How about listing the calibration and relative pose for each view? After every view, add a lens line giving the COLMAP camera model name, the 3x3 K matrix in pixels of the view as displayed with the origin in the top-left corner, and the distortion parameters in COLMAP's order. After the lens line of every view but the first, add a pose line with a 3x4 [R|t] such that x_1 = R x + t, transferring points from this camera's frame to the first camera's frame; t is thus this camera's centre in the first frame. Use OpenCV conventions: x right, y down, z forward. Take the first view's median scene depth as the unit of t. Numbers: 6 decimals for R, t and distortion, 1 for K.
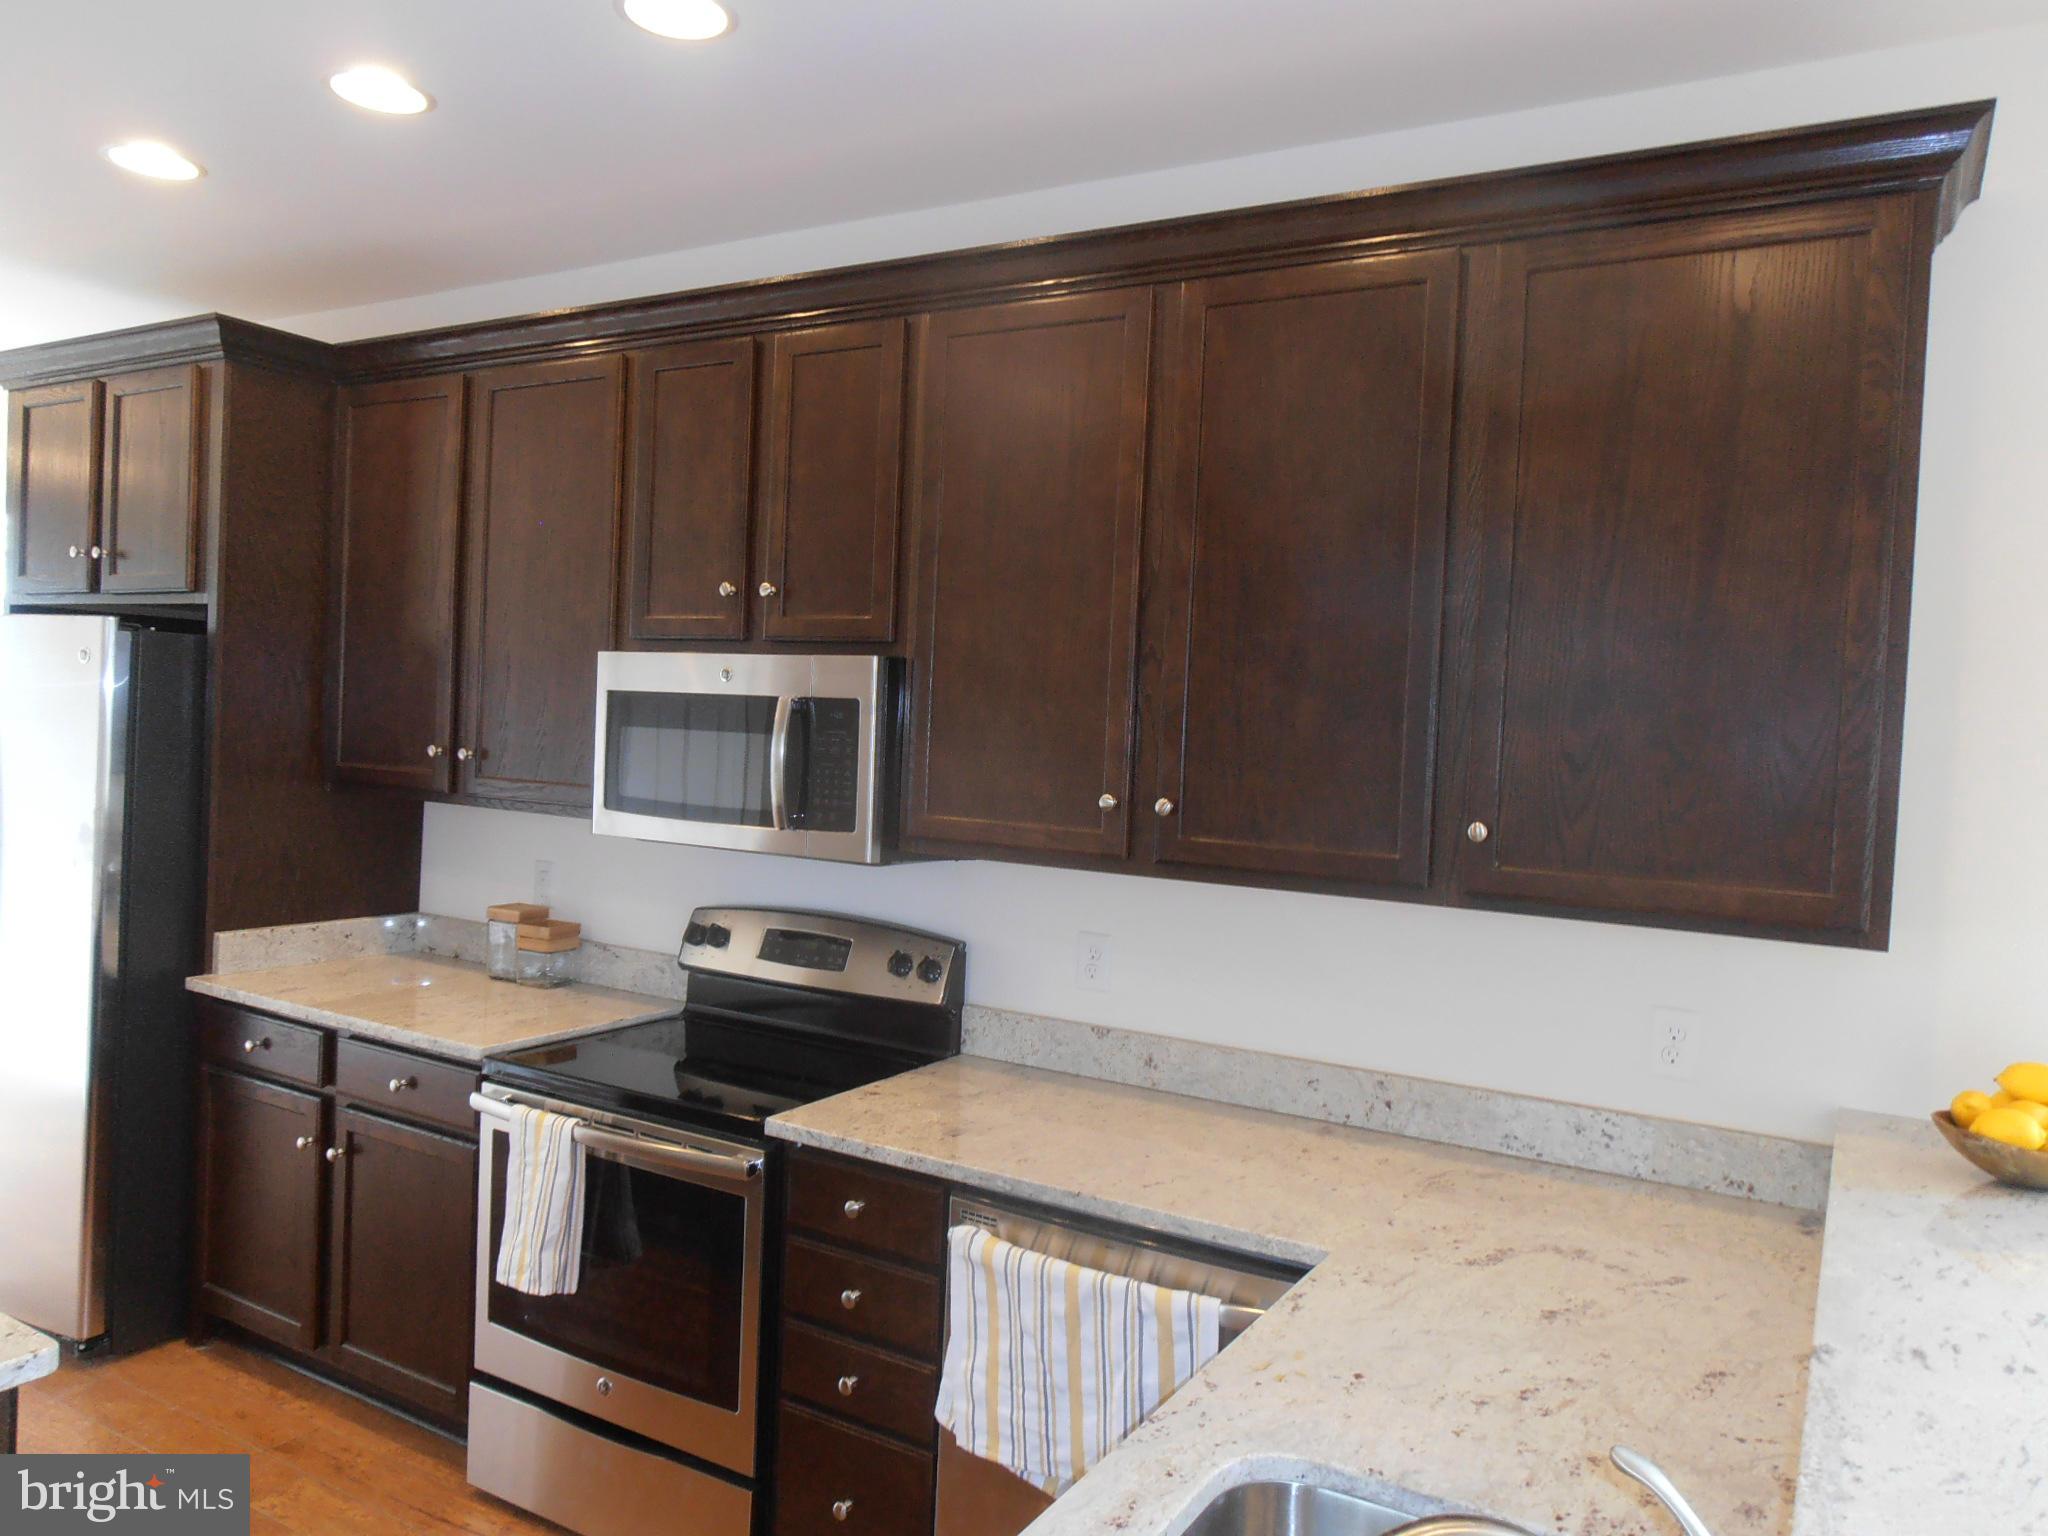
lens RADIAL K [[1443.8, 0, 1042.1], [0, 1443.8, 765.5], [0, 0, 1]] dist [-0.024703, 0.015252]
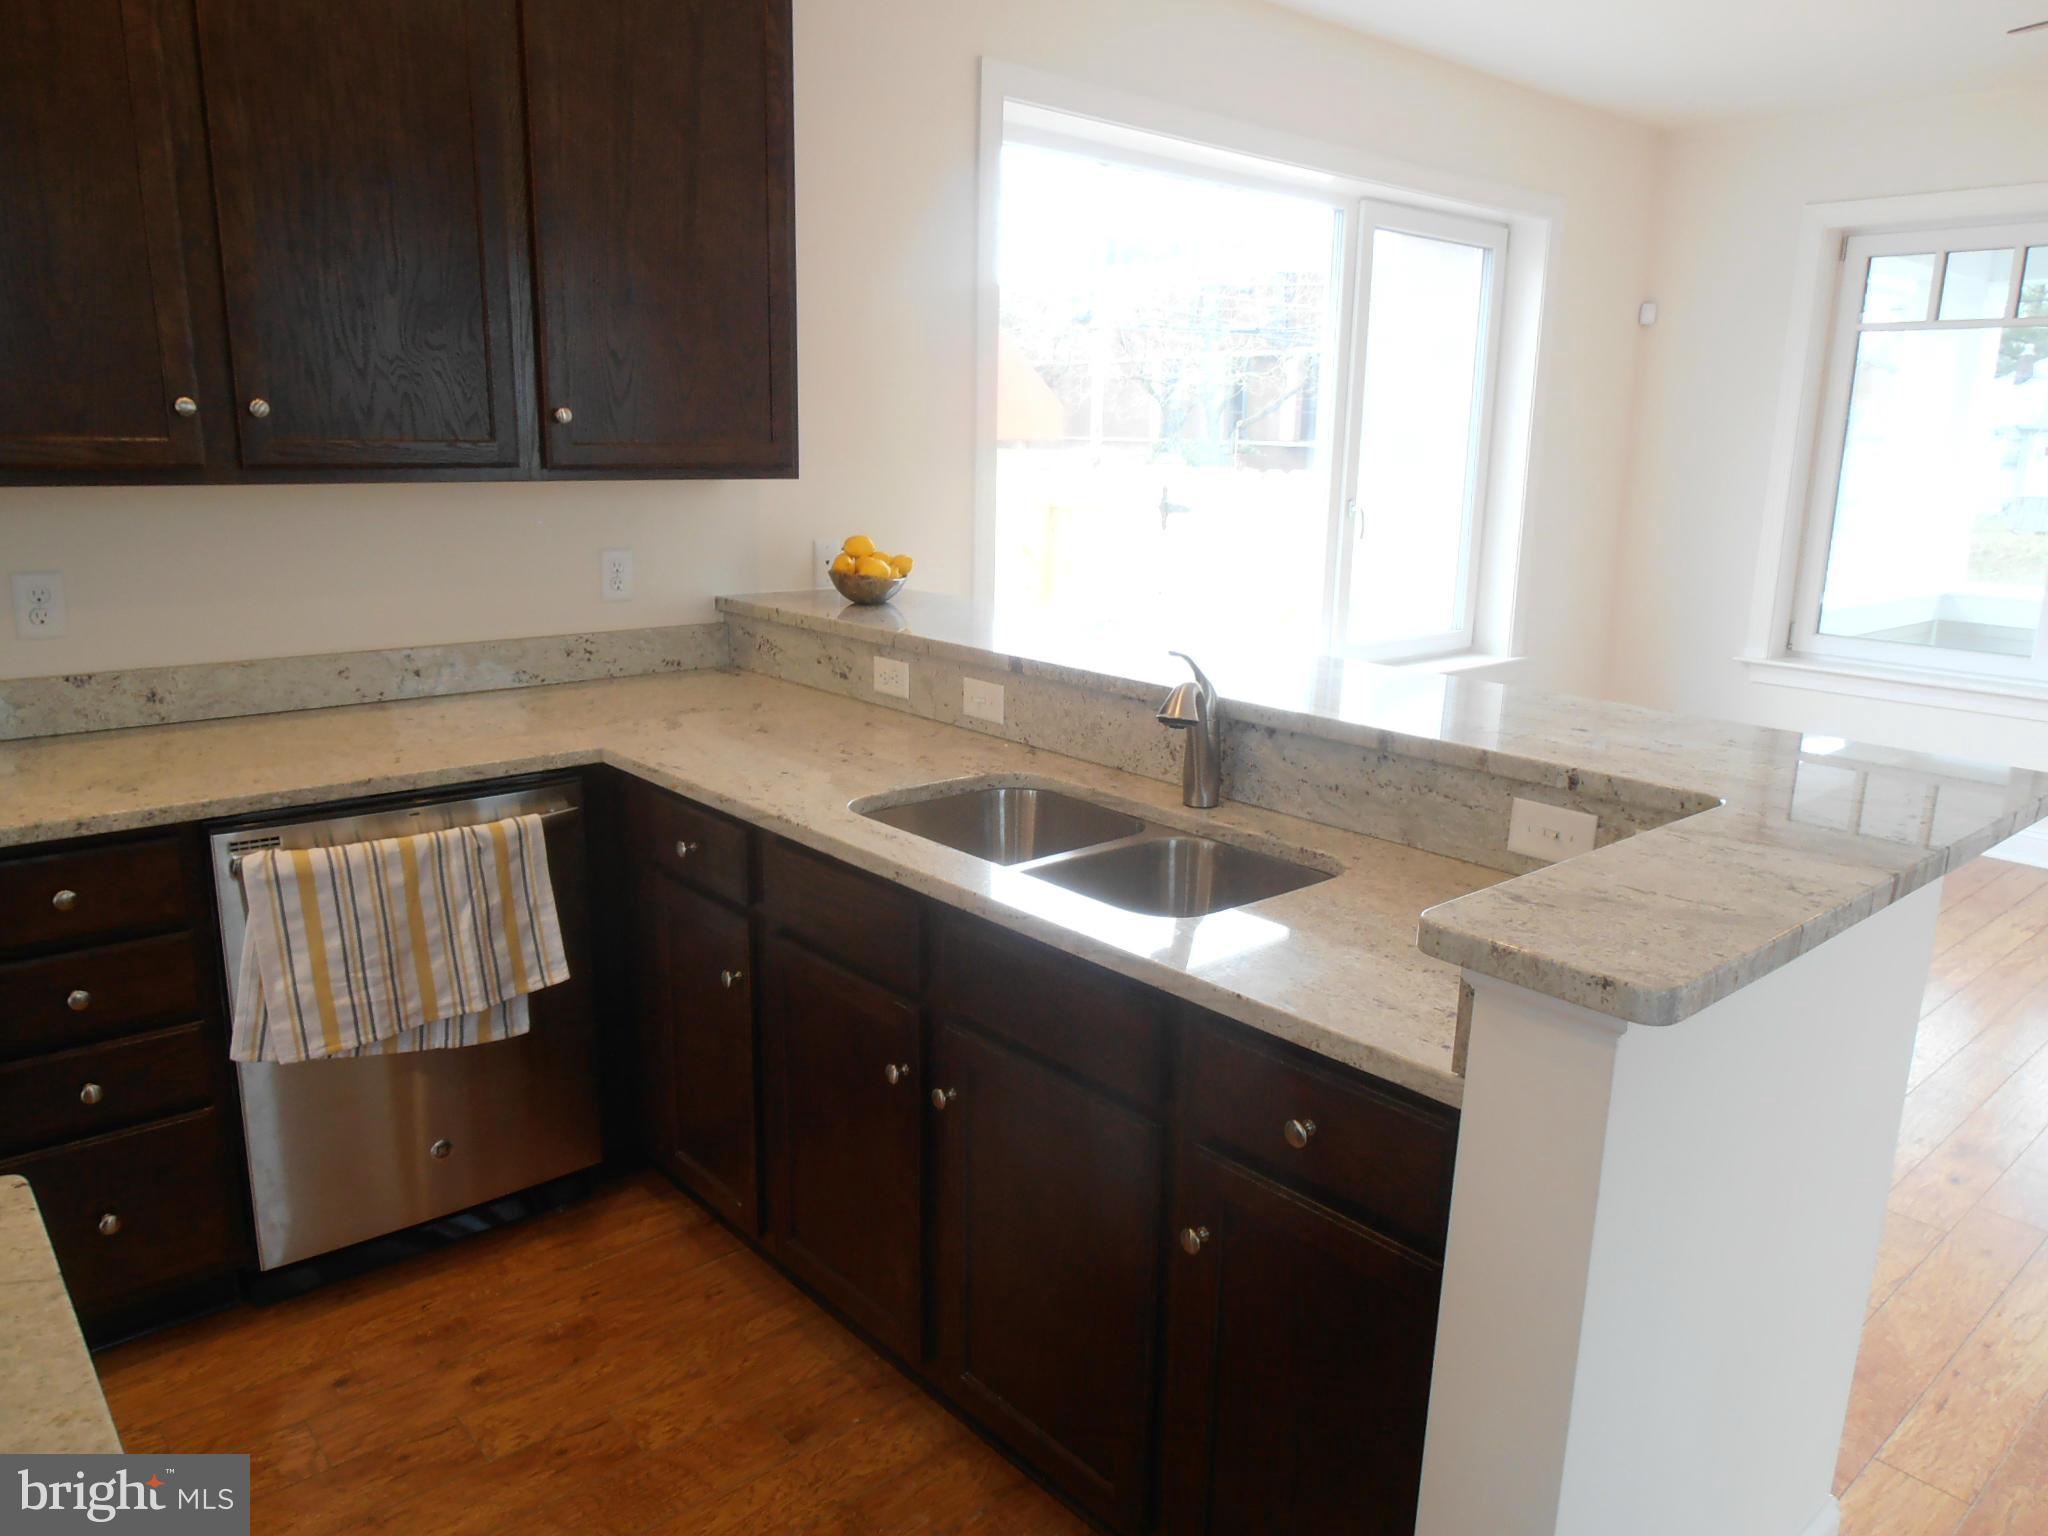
lens RADIAL K [[1443.8, 0, 1040.9], [0, 1443.8, 766.7], [0, 0, 1]] dist [-0.024703, 0.015252]
pose [[0.309578, -0.256470, 0.915634, -0.591849], [0.021261, 0.964565, 0.262987, 0.016084], [-0.950636, -0.061948, 0.304061, 0.160390]]
